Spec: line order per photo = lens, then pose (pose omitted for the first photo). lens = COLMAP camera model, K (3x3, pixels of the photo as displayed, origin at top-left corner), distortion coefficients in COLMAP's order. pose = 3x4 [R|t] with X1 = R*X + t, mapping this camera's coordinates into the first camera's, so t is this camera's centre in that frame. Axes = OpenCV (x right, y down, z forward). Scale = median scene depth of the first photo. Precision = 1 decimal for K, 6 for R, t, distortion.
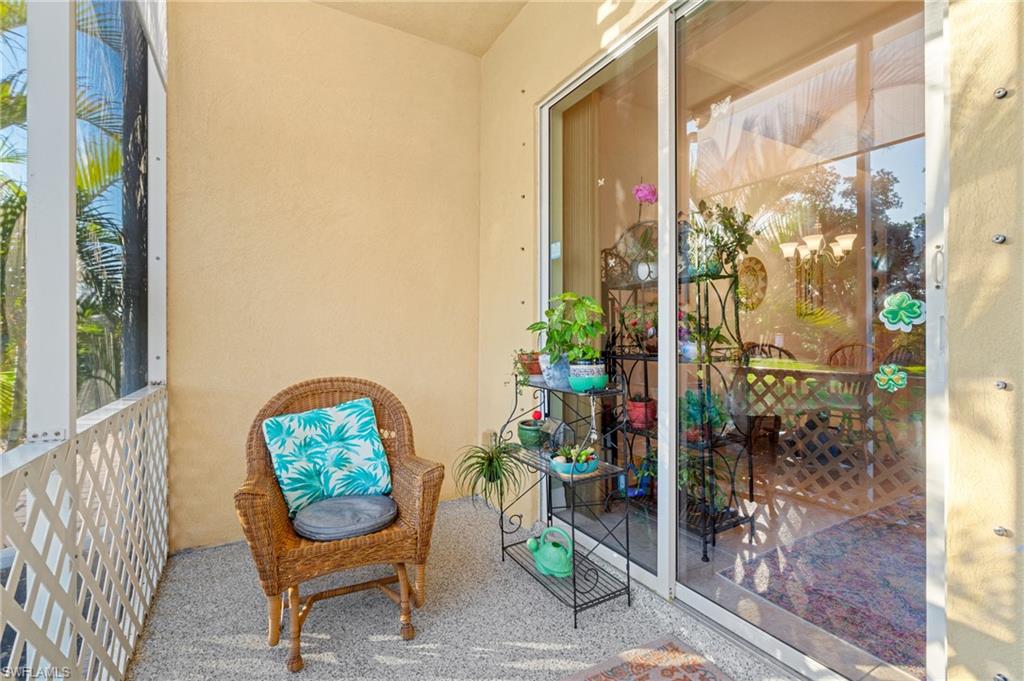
lens RADIAL K [[463.7, 0, 505.9], [0, 463.7, 339.4], [0, 0, 1]] dist [-0.010949, 0.003808]
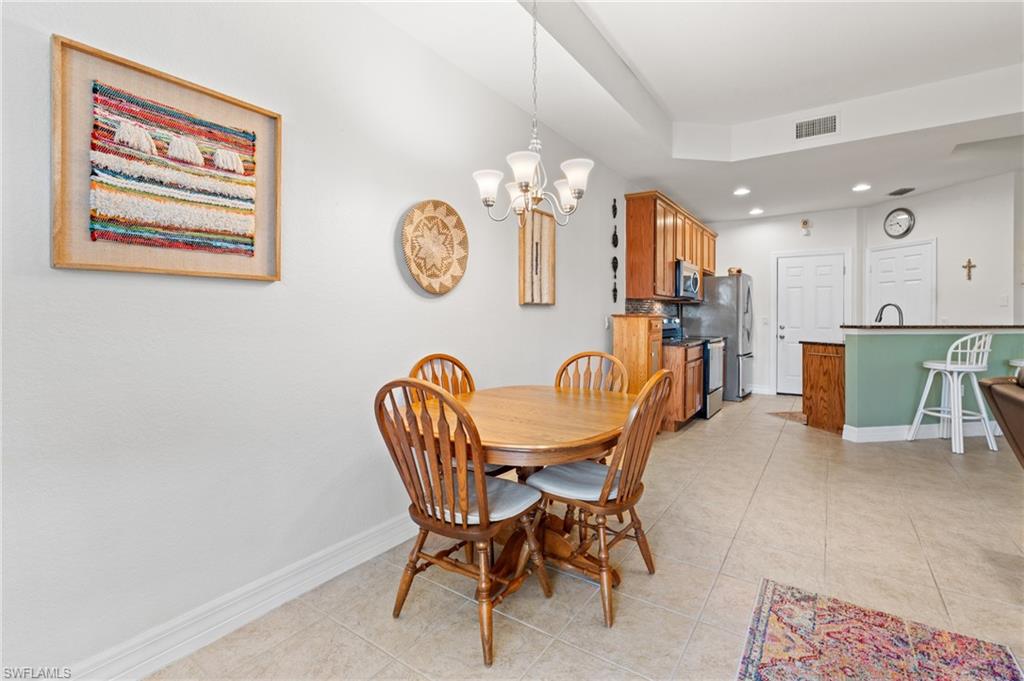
lens RADIAL K [[463.7, 0, 512.6], [0, 463.7, 320.1], [0, 0, 1]] dist [-0.010949, 0.003808]
pose [[0.887456, -0.001492, 0.460889, 0.390372], [0.001778, 0.999998, -0.000188, -0.039313], [-0.460888, 0.000986, 0.887458, 0.515984]]
